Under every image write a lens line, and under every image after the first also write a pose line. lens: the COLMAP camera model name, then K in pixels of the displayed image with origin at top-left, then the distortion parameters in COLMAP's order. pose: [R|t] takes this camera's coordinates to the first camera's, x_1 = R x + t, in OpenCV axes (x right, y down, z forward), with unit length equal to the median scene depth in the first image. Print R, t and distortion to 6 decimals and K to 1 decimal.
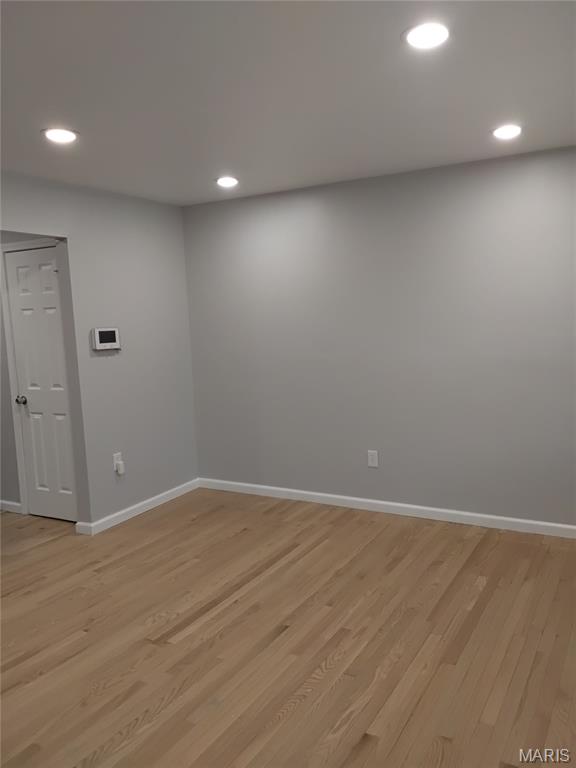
lens RADIAL K [[616.7, 0, 288.0], [0, 616.7, 384.0], [0, 0, 1]] dist [0.001727, -0.000416]
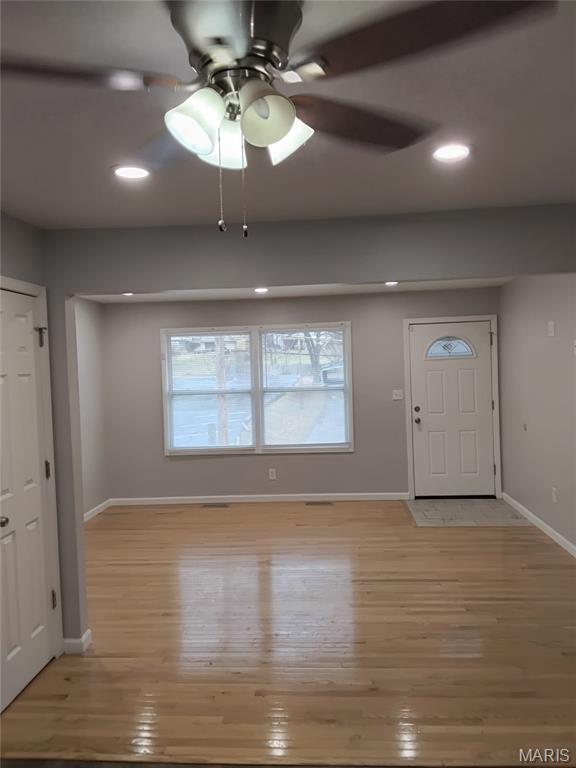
lens RADIAL K [[616.7, 0, 288.0], [0, 616.7, 384.0], [0, 0, 1]] dist [0.001727, -0.000416]
pose [[-0.422752, 0.030005, 0.905749, -1.176554], [0.164598, 0.985371, 0.044182, -0.093211], [-0.891172, 0.167762, -0.421506, 1.030295]]
